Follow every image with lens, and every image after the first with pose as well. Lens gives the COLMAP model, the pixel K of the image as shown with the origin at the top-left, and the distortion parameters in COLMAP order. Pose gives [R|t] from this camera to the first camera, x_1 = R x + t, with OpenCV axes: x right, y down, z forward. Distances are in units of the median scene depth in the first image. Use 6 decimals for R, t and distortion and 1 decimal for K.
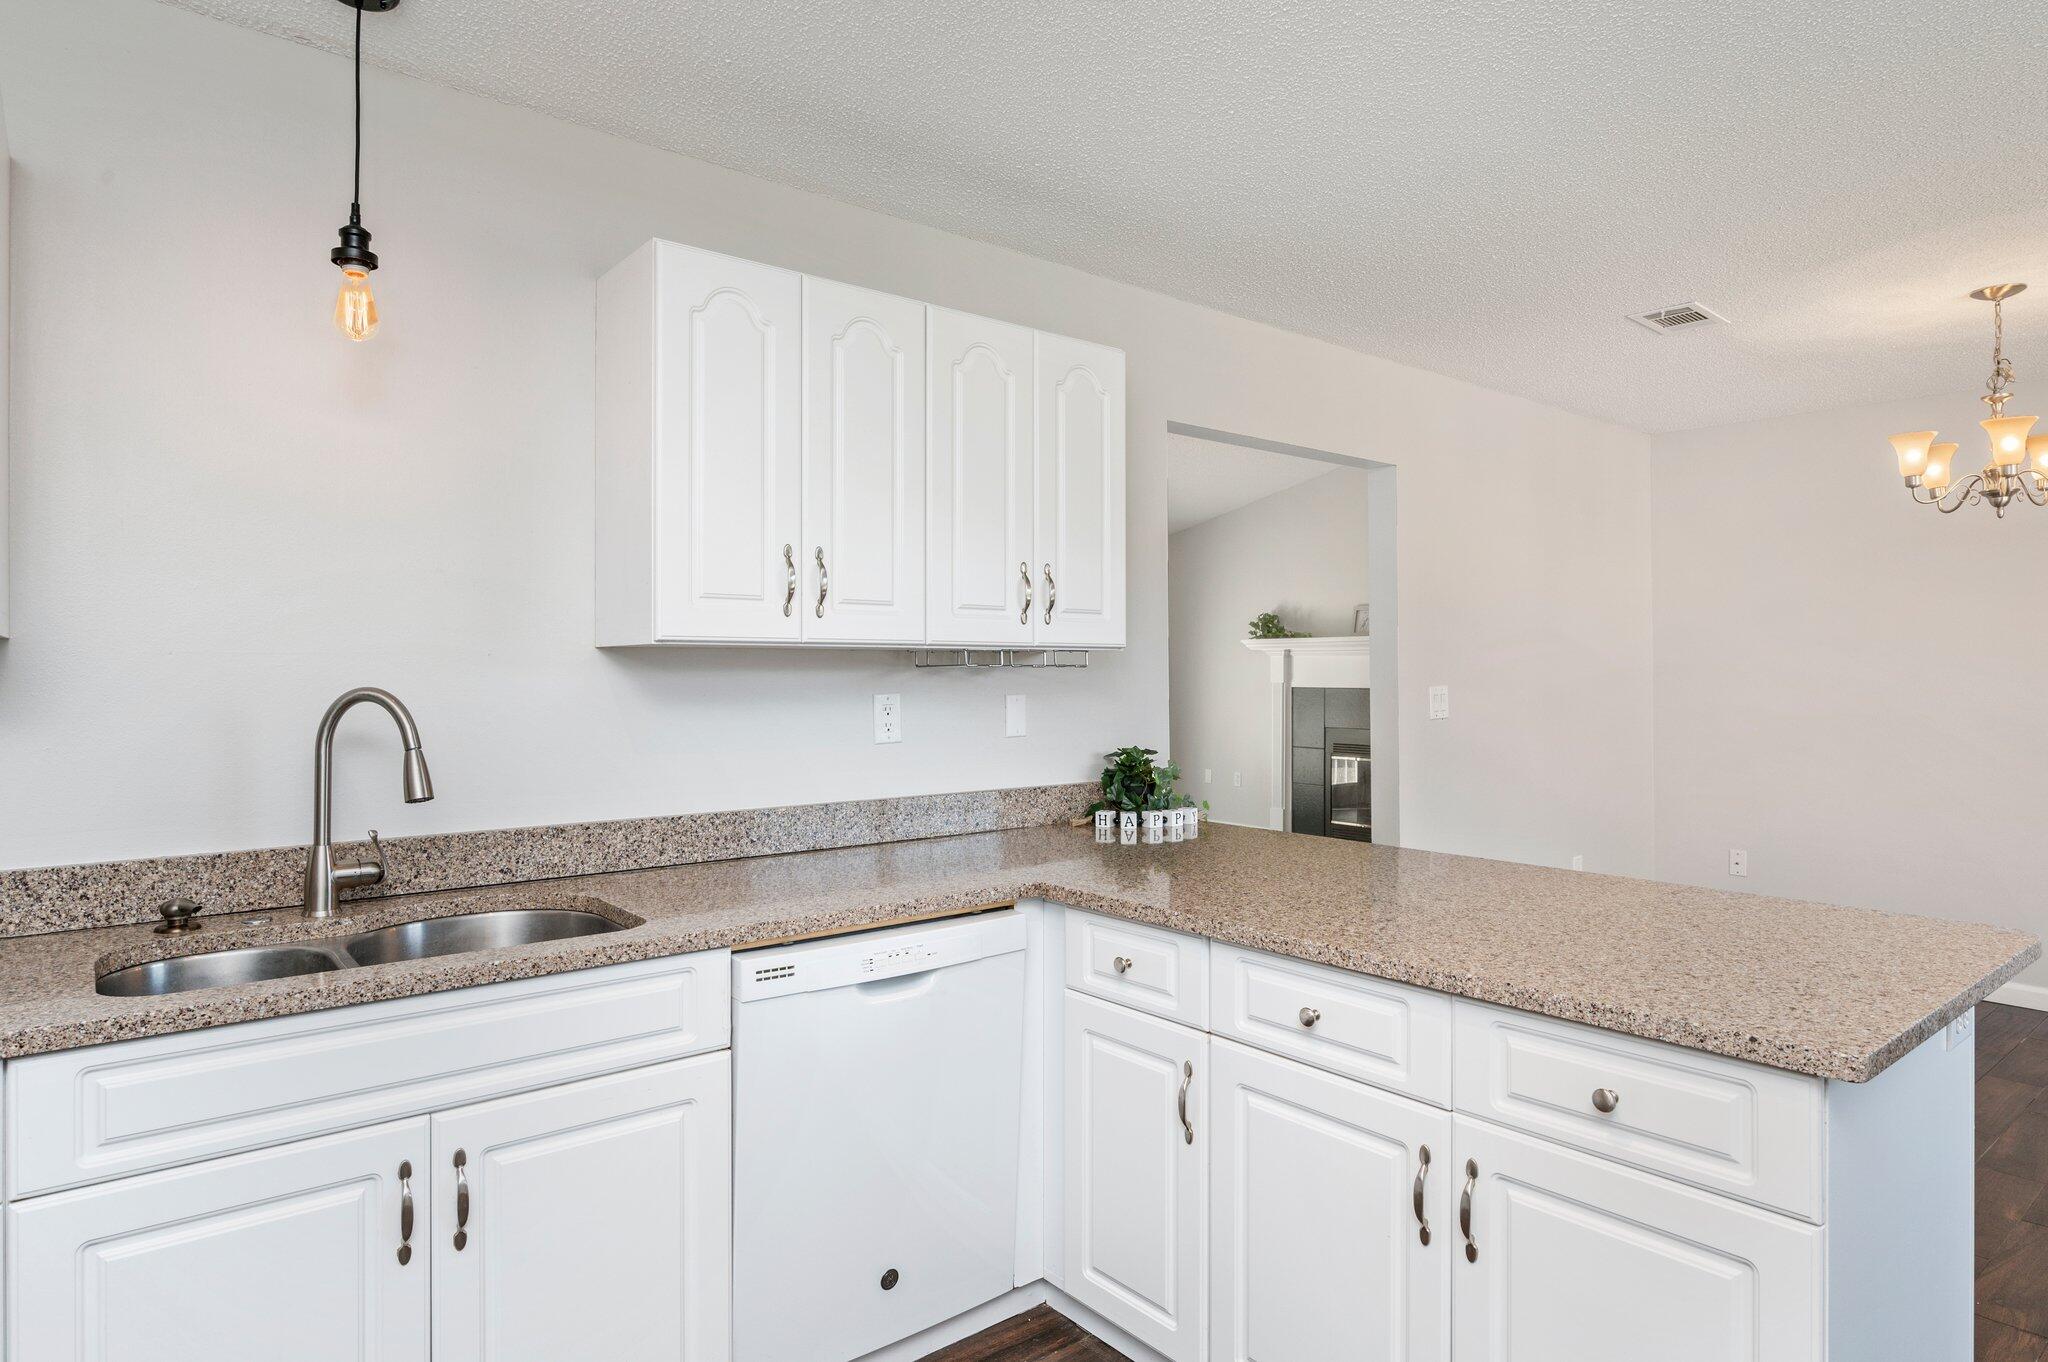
lens RADIAL K [[1172.2, 0, 1031.2], [0, 1172.2, 670.3], [0, 0, 1]] dist [0.000765, -0.001295]
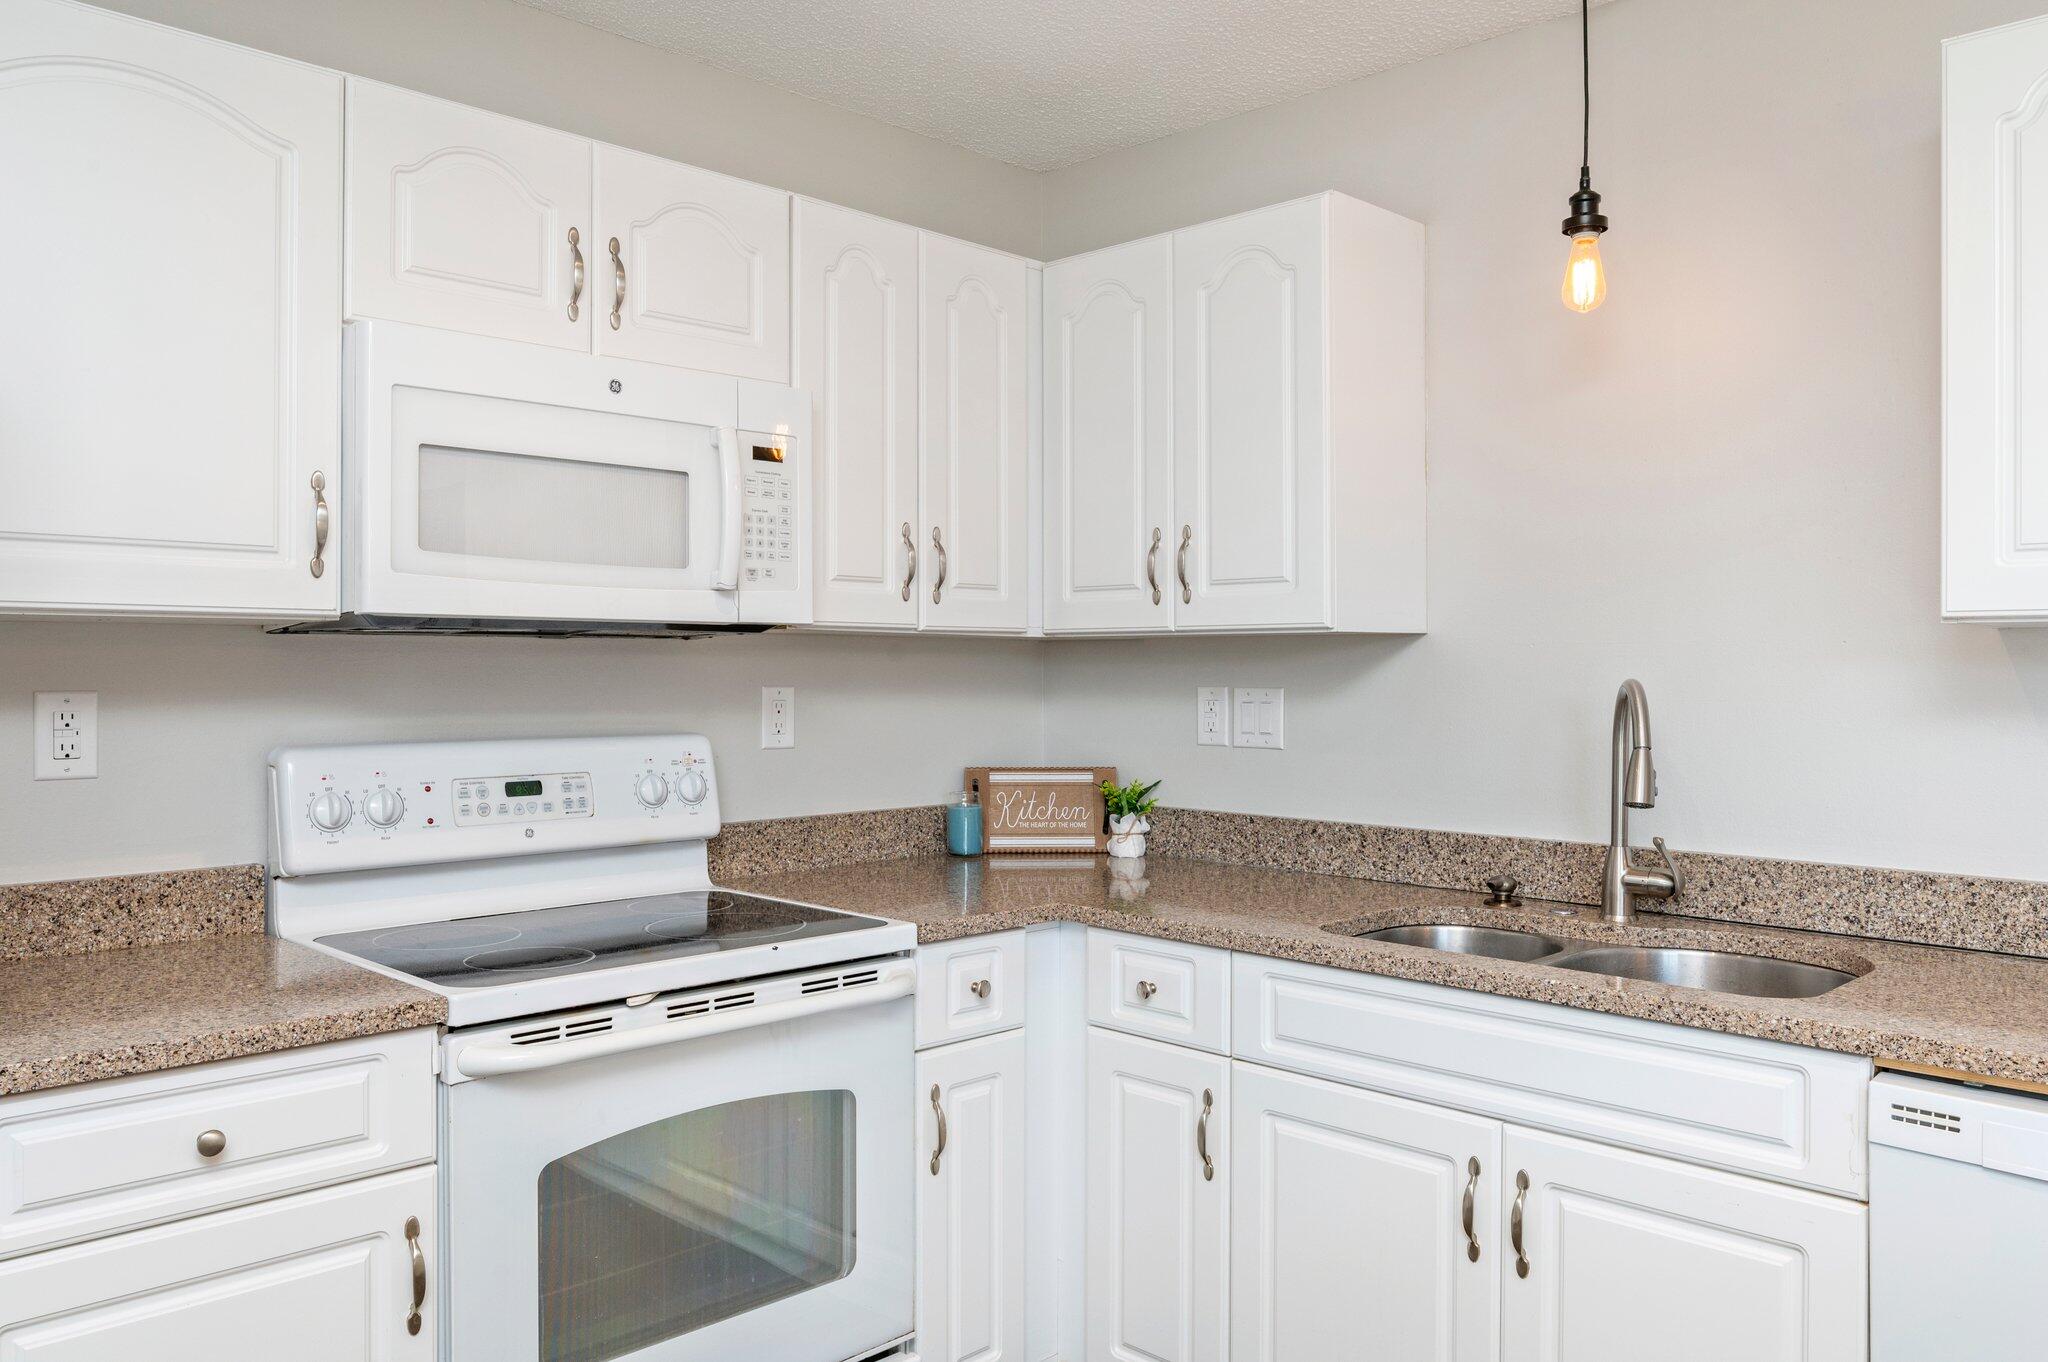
lens RADIAL K [[1492.4, 0, 1024.0], [0, 1492.4, 681.0], [0, 0, 1]] dist [-0.009553, -0.003018]
pose [[0.118073, 0.010431, -0.992950, 0.539348], [-0.005749, 0.999935, 0.009821, 0.007106], [0.992988, 0.004548, 0.118125, 0.389391]]
